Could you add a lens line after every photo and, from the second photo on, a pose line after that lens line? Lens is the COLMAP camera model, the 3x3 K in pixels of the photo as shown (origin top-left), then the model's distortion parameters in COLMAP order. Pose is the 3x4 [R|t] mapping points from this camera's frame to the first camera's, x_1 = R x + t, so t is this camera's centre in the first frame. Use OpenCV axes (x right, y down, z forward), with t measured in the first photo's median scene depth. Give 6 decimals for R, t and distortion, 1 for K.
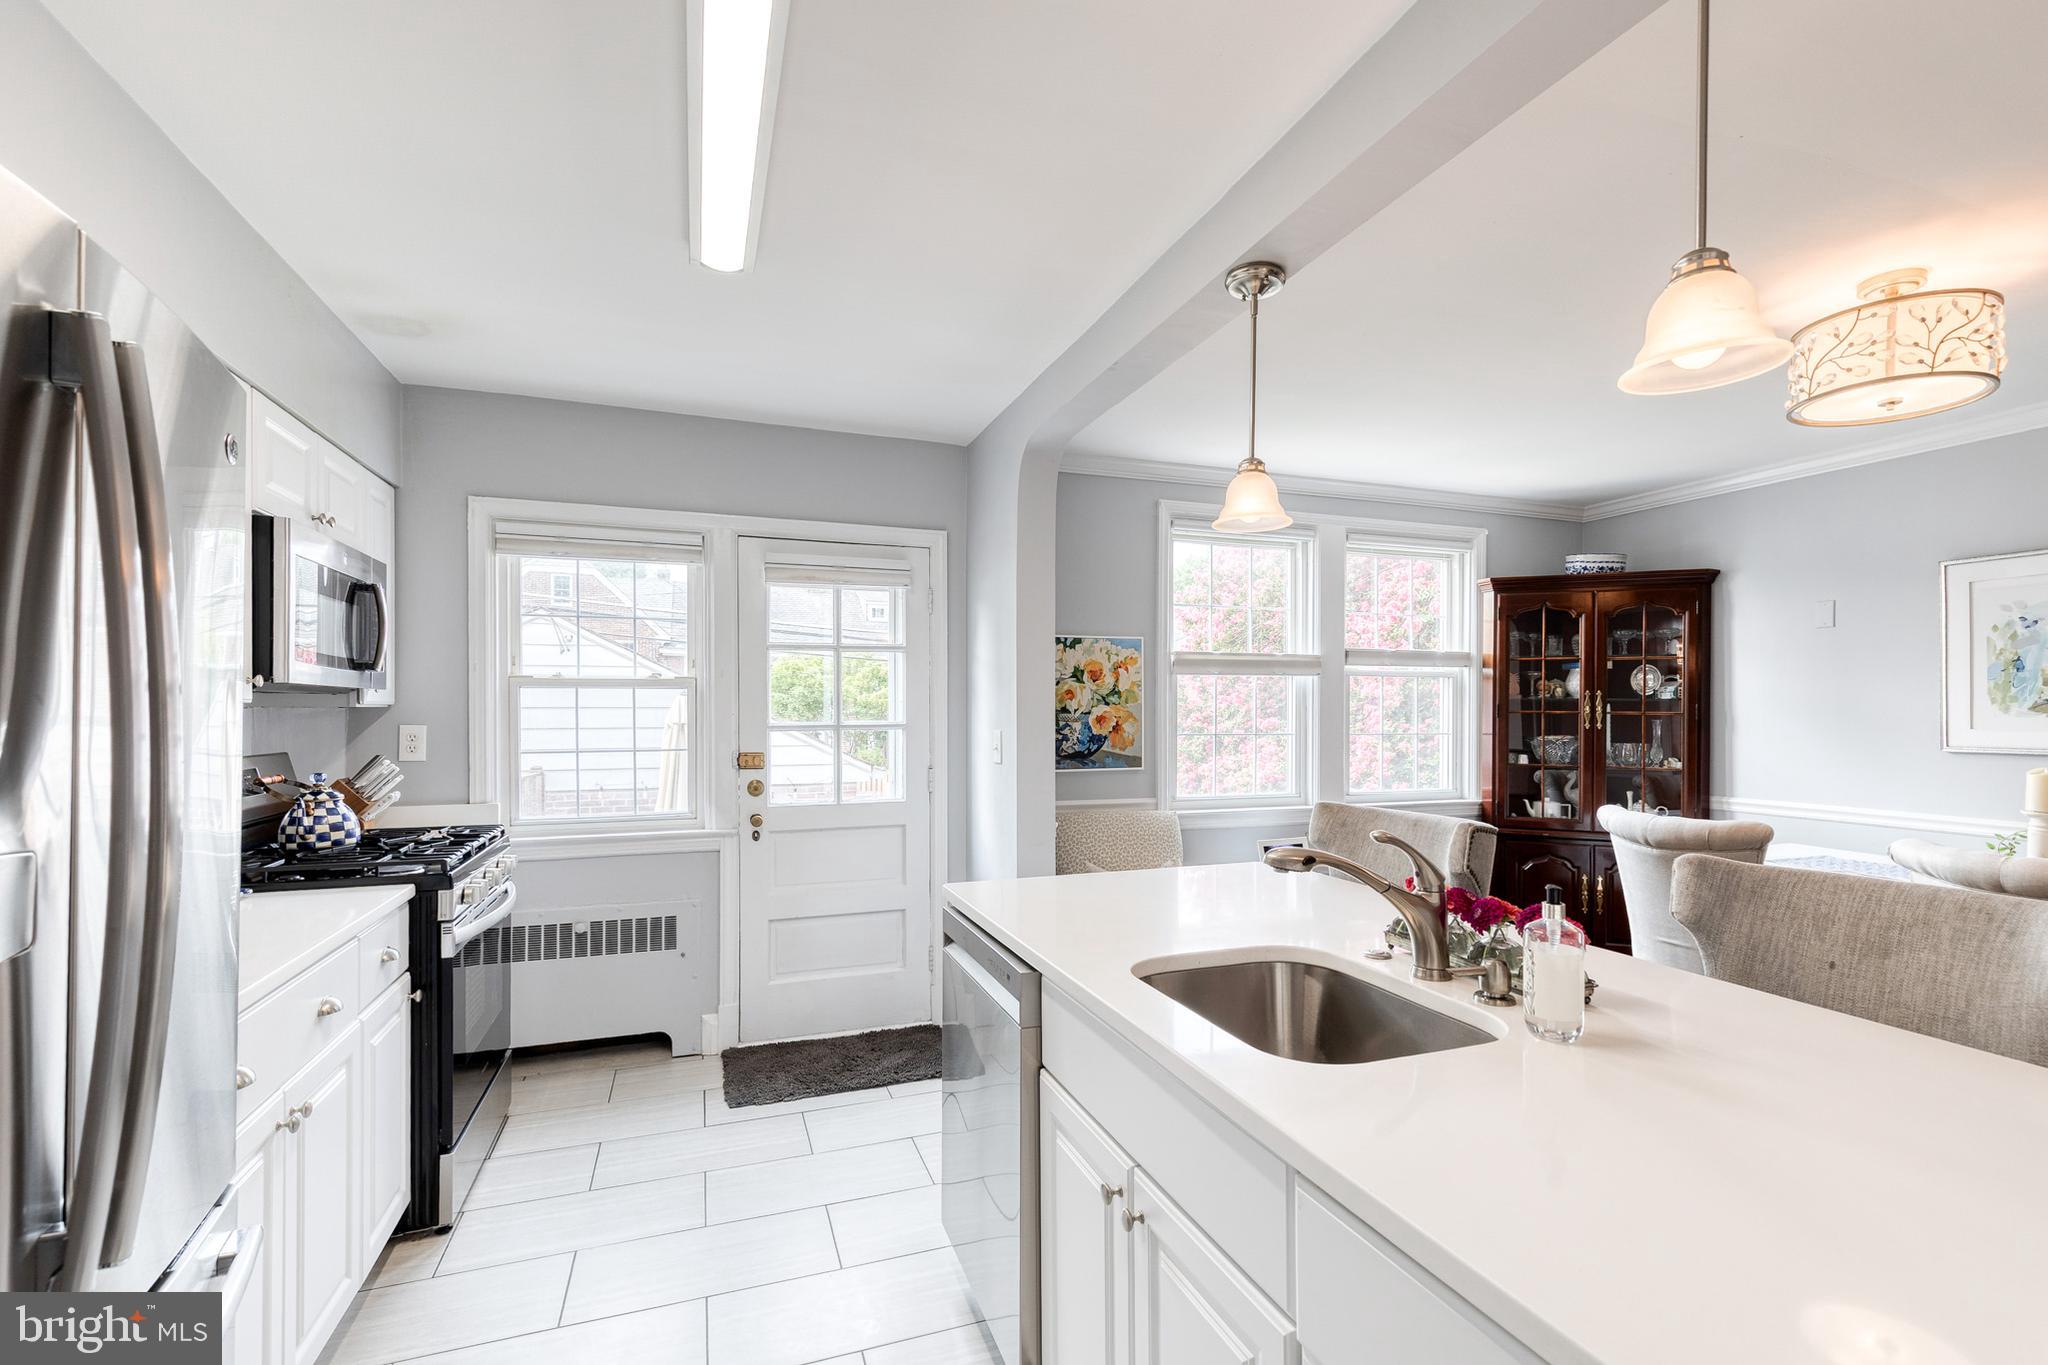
lens RADIAL K [[939.1, 0, 1027.2], [0, 939.1, 707.8], [0, 0, 1]] dist [-0.001189, -0.000249]
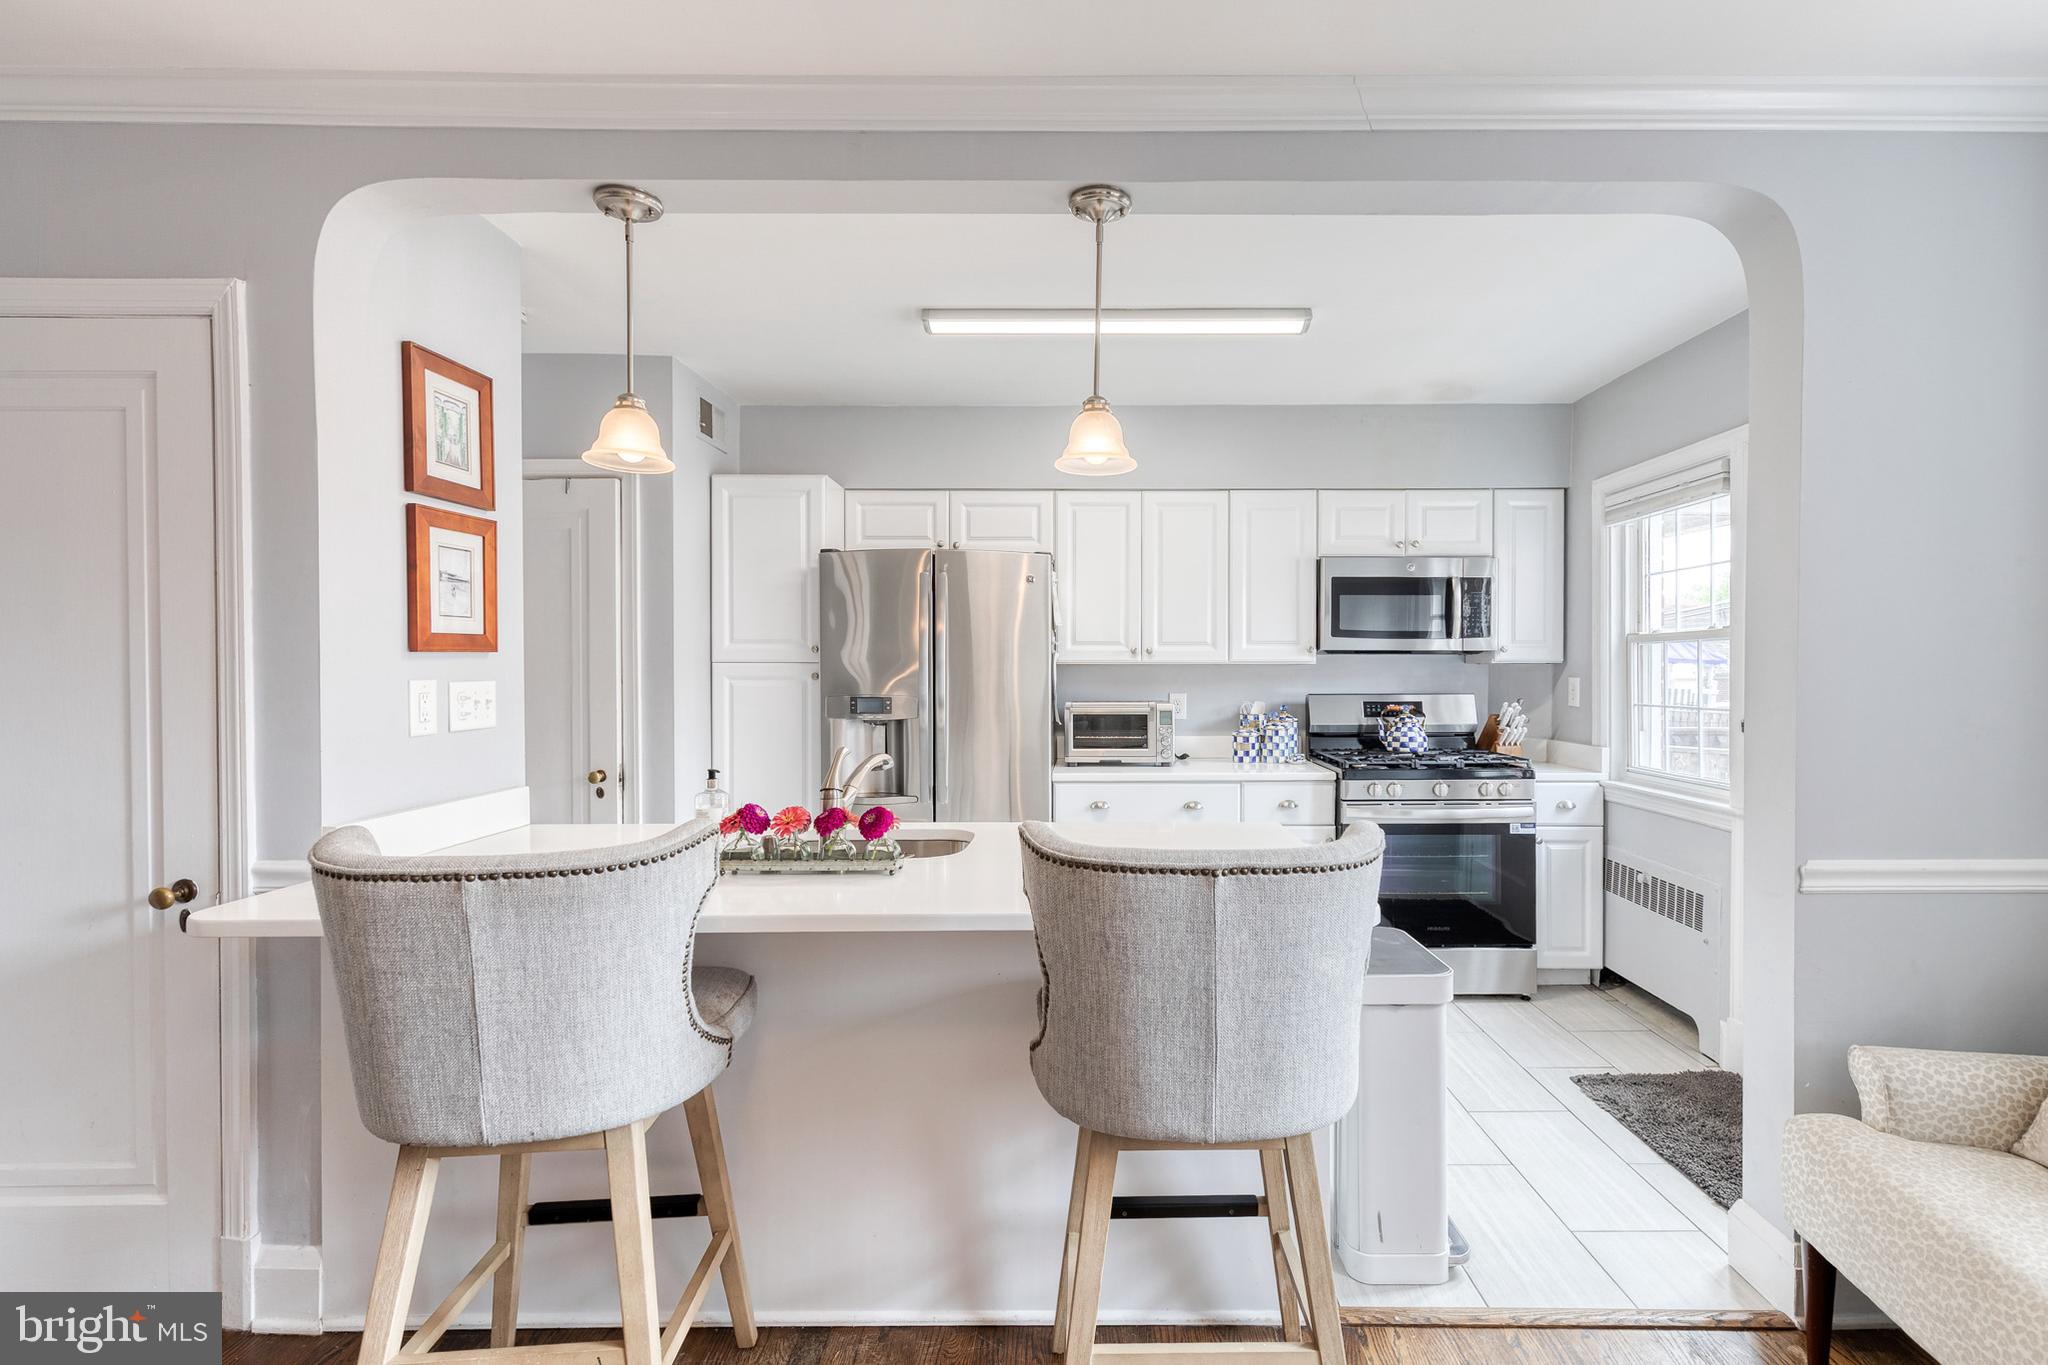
lens RADIAL K [[933.7, 0, 1093.4], [0, 933.7, 677.4], [0, 0, 1]] dist [0.009355, -0.000676]
pose [[-0.348535, 0.008725, -0.937255, 0.574963], [0.002106, 0.999961, 0.008526, 0.005127], [0.937294, 0.000998, -0.348540, 0.667305]]
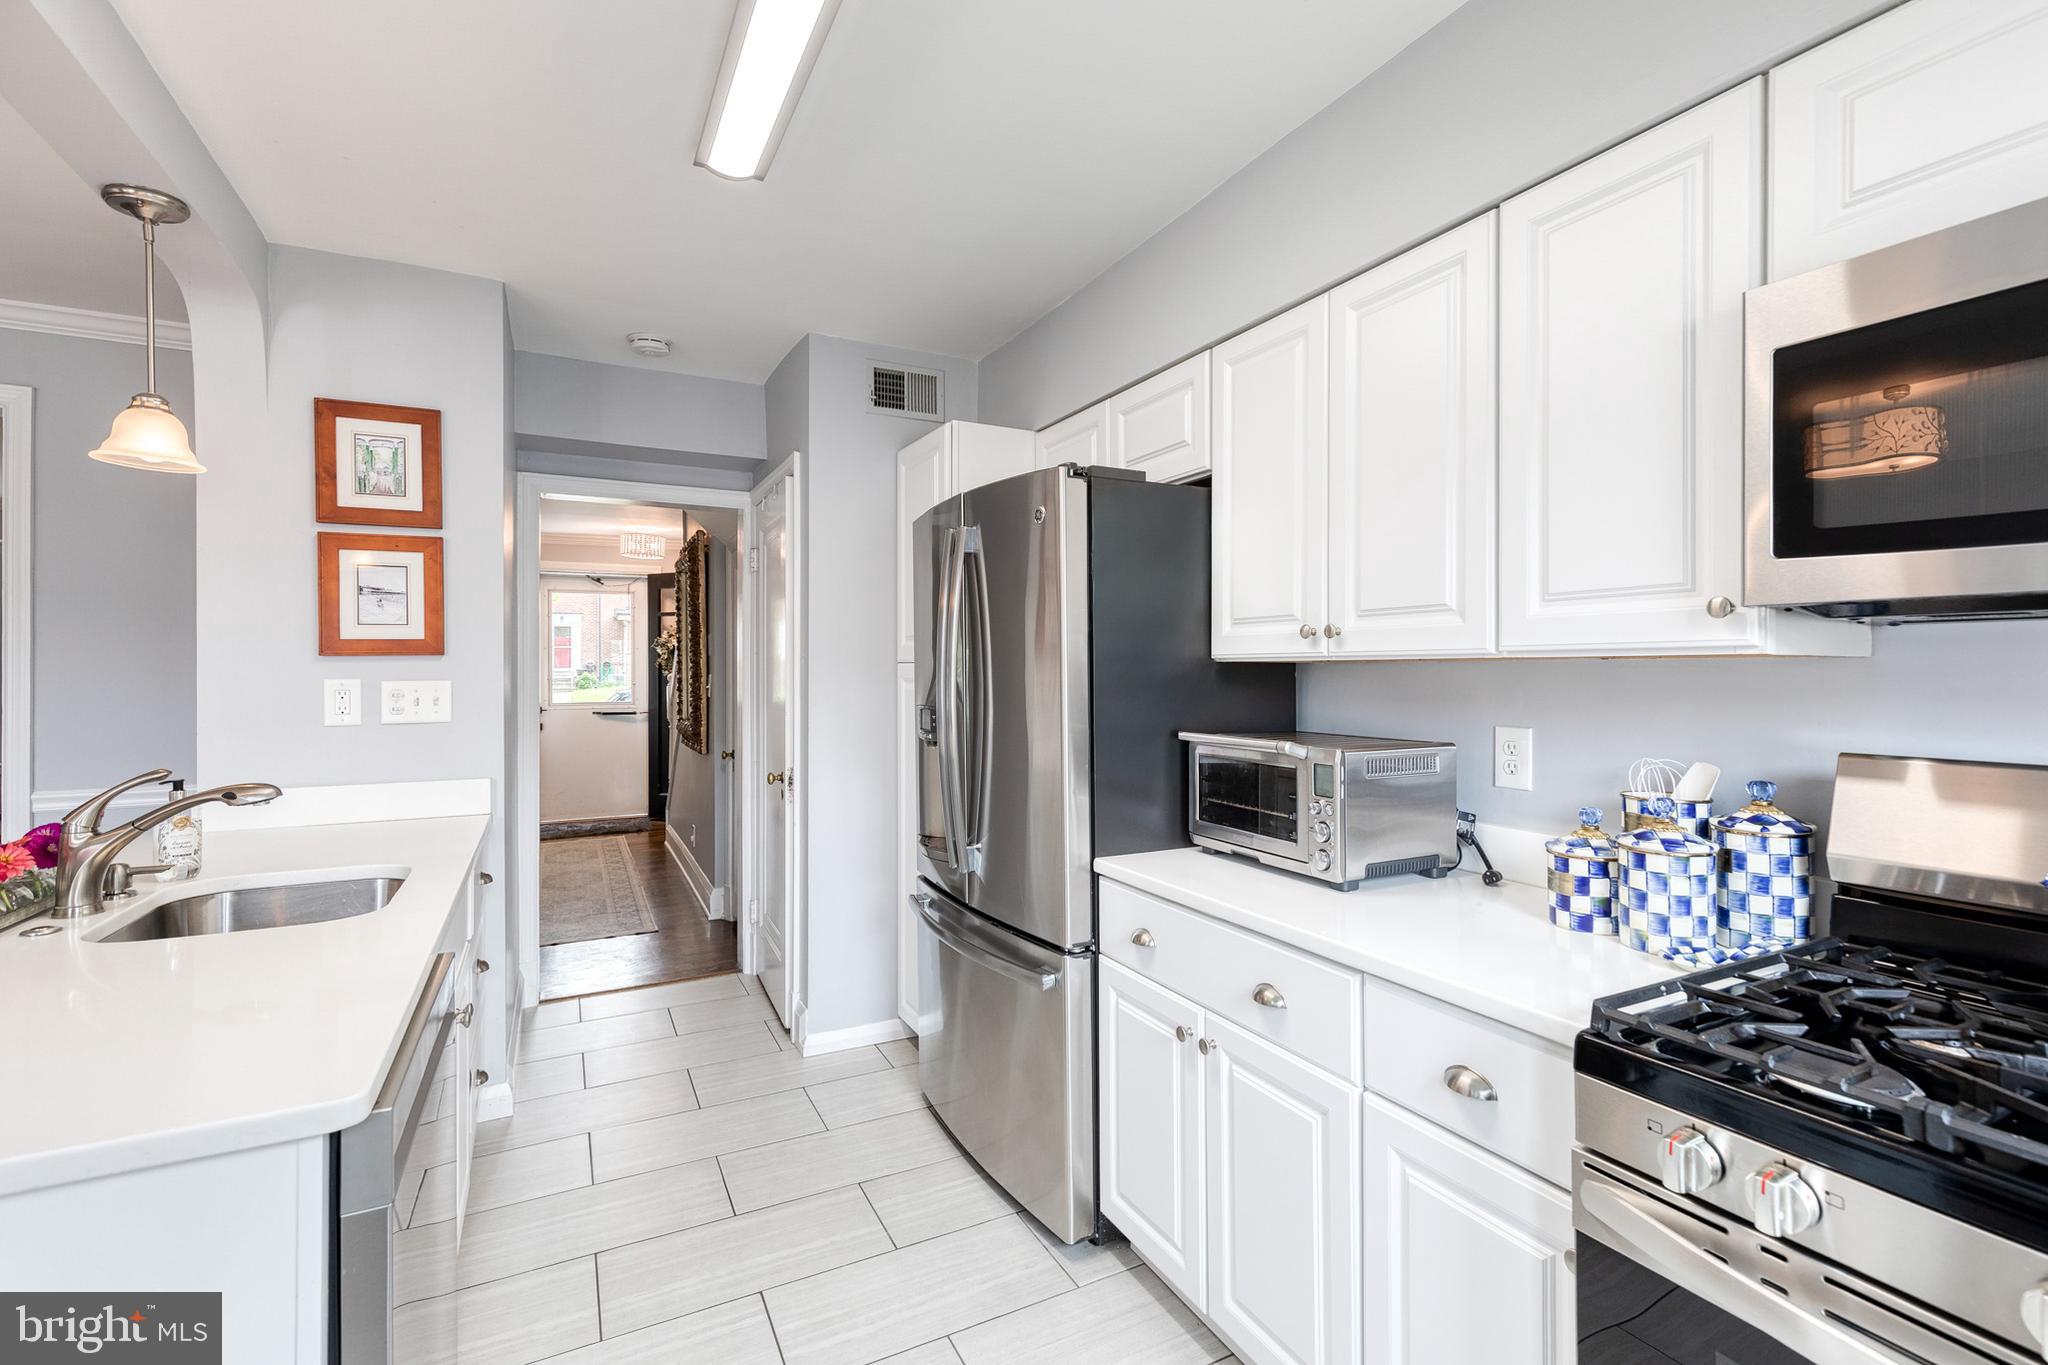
lens RADIAL K [[927.3, 0, 1044.7], [0, 927.3, 670.4], [0, 0, 1]] dist [0.007844, -0.000135]
pose [[-0.991571, -0.000956, -0.129559, -0.175974], [-0.000571, 0.999995, -0.003005, 0.006029], [0.129561, -0.002906, -0.991567, 0.808895]]
